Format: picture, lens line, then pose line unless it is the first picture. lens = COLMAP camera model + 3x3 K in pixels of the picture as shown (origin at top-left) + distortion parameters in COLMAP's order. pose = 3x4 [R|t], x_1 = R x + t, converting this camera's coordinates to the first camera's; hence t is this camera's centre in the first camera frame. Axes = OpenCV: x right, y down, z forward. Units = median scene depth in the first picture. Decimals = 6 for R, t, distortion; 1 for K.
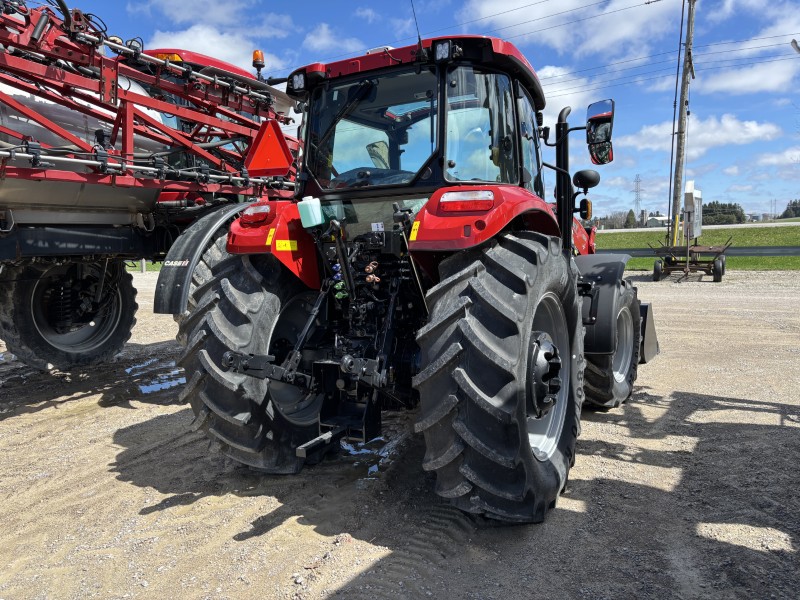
lens RADIAL K [[614.3, 0, 396.6], [0, 614.3, 300.4], [0, 0, 1]] dist [0.030026, -0.009824]
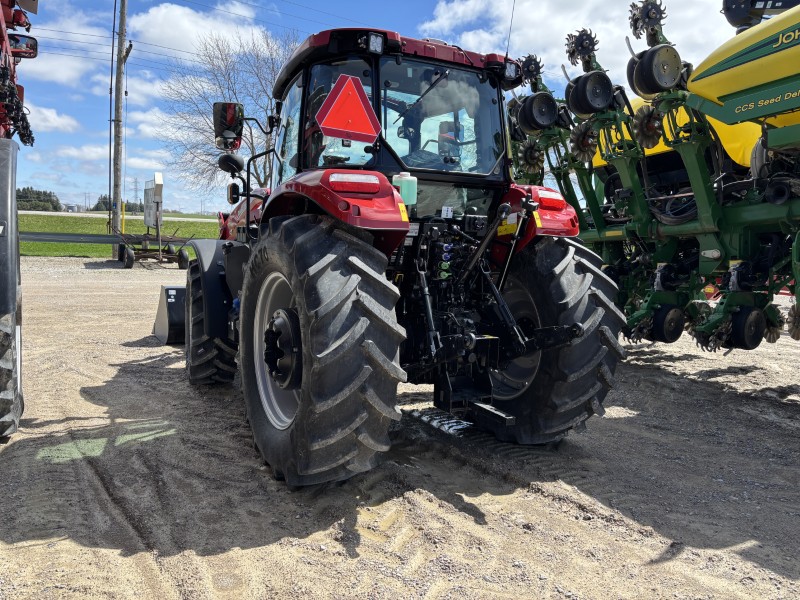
lens RADIAL K [[614.3, 0, 396.3], [0, 614.3, 297.8], [0, 0, 1]] dist [0.030026, -0.009824]
pose [[0.520421, -0.036535, 0.853128, -0.922760], [0.024871, 0.999309, 0.027623, -0.000753], [-0.853548, 0.006843, 0.520970, 0.487070]]
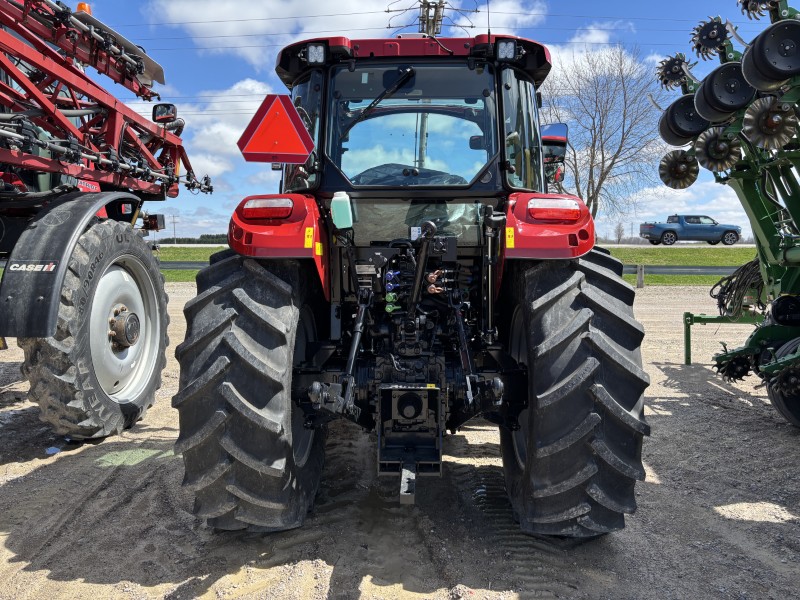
lens RADIAL K [[614.3, 0, 403.0], [0, 614.3, 298.1], [0, 0, 1]] dist [0.030026, -0.009824]
pose [[0.888171, -0.000944, 0.459513, -0.430617], [0.011987, 0.999705, -0.021114, -0.004381], [-0.459358, 0.024261, 0.887920, 0.205520]]
